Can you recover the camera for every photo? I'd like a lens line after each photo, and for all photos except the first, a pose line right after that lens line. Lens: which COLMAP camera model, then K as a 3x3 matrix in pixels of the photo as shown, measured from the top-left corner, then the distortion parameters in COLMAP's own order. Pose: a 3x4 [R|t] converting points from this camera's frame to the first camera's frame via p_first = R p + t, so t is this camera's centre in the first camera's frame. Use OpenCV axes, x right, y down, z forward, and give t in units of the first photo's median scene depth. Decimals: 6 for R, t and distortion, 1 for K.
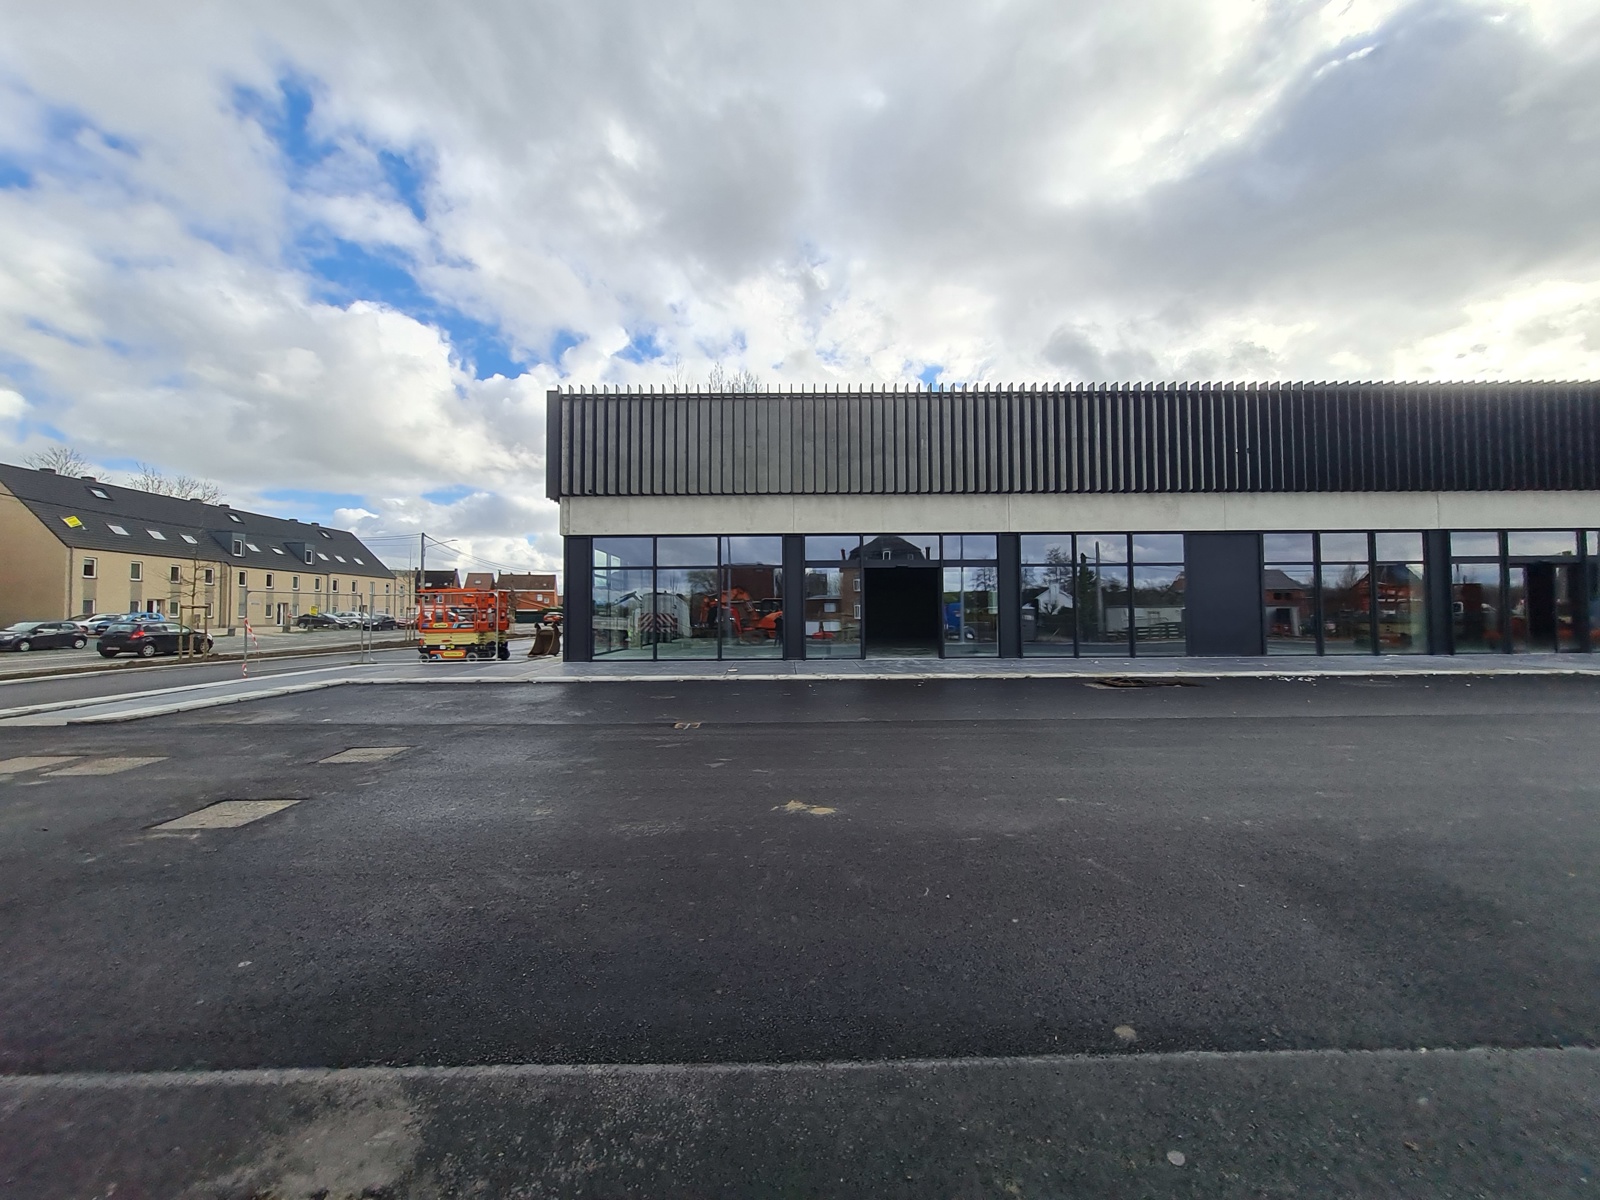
lens RADIAL K [[513.9, 0, 800.0], [0, 513.9, 600.0], [0, 0, 1]] dist [-0.000331, -0.000045]
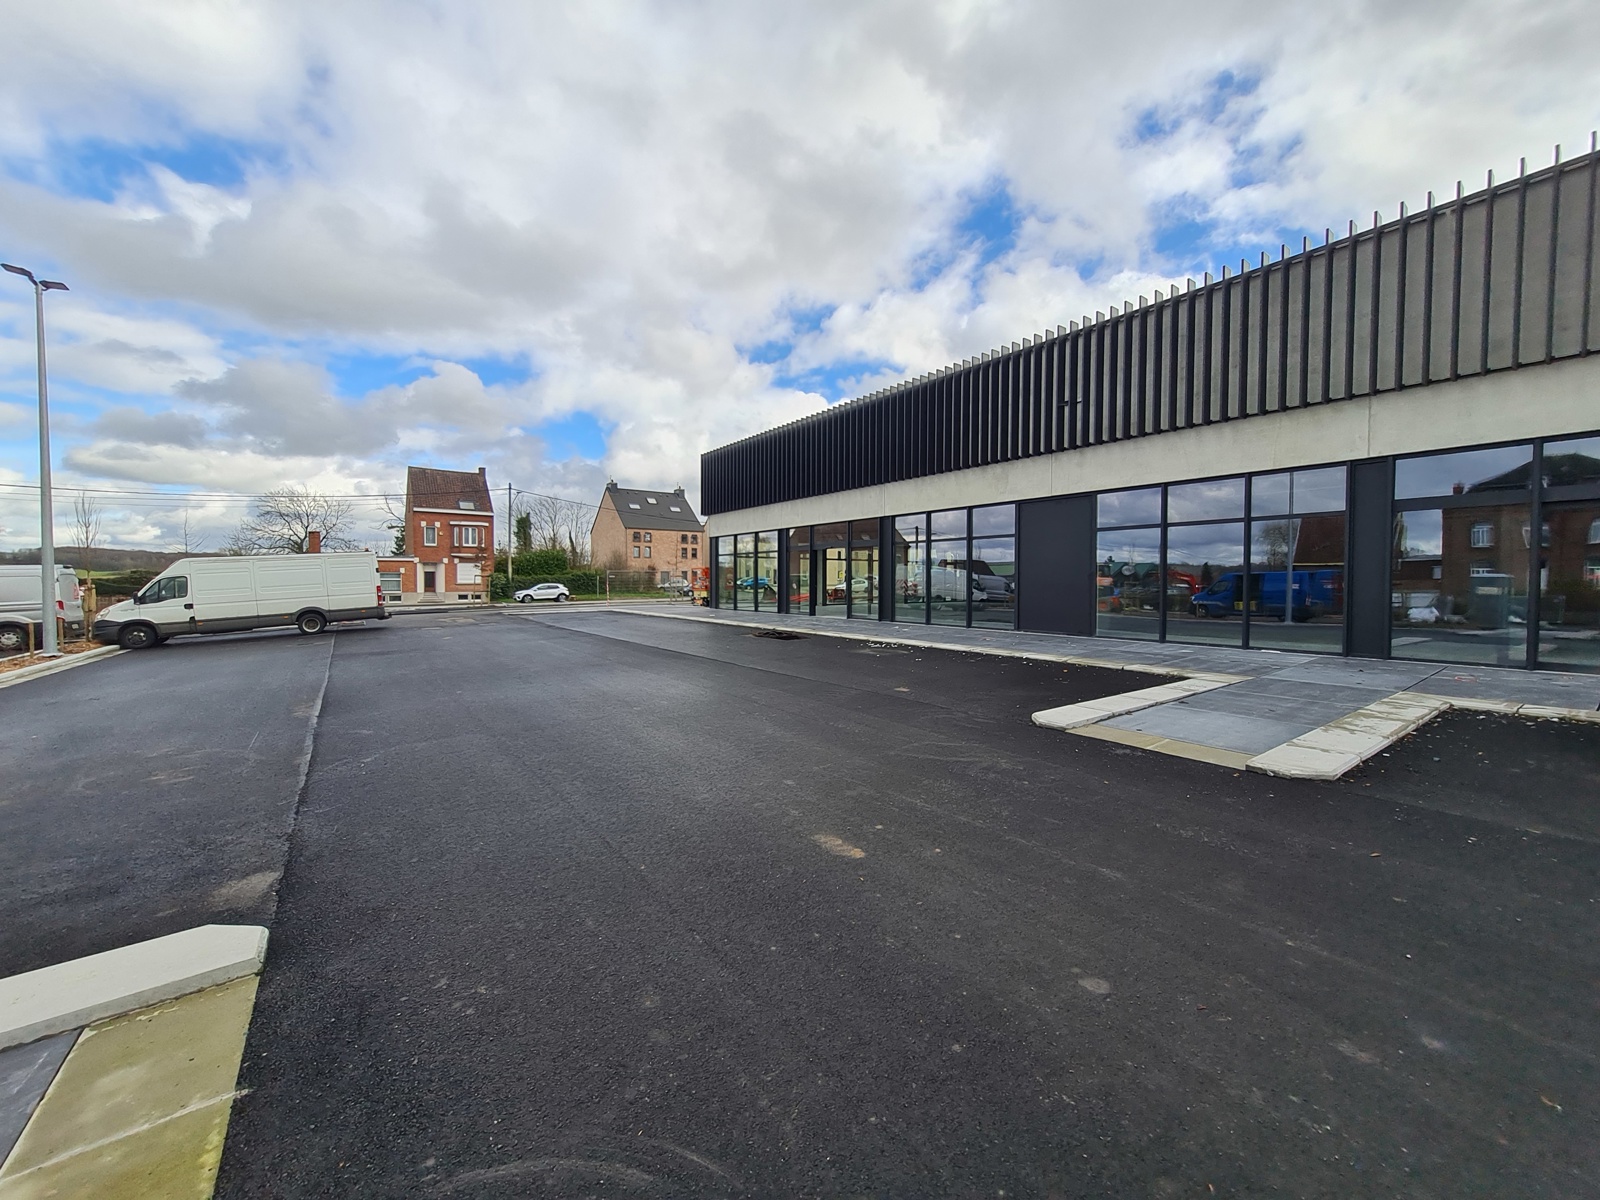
lens RADIAL K [[618.7, 0, 800.0], [0, 618.7, 600.0], [0, 0, 1]] dist [-0.000958, -0.000116]
pose [[0.579413, 0.033721, -0.814336, 1.458619], [0.009886, 0.998779, 0.048392, -0.008837], [0.814974, -0.036090, 0.578373, -0.001289]]
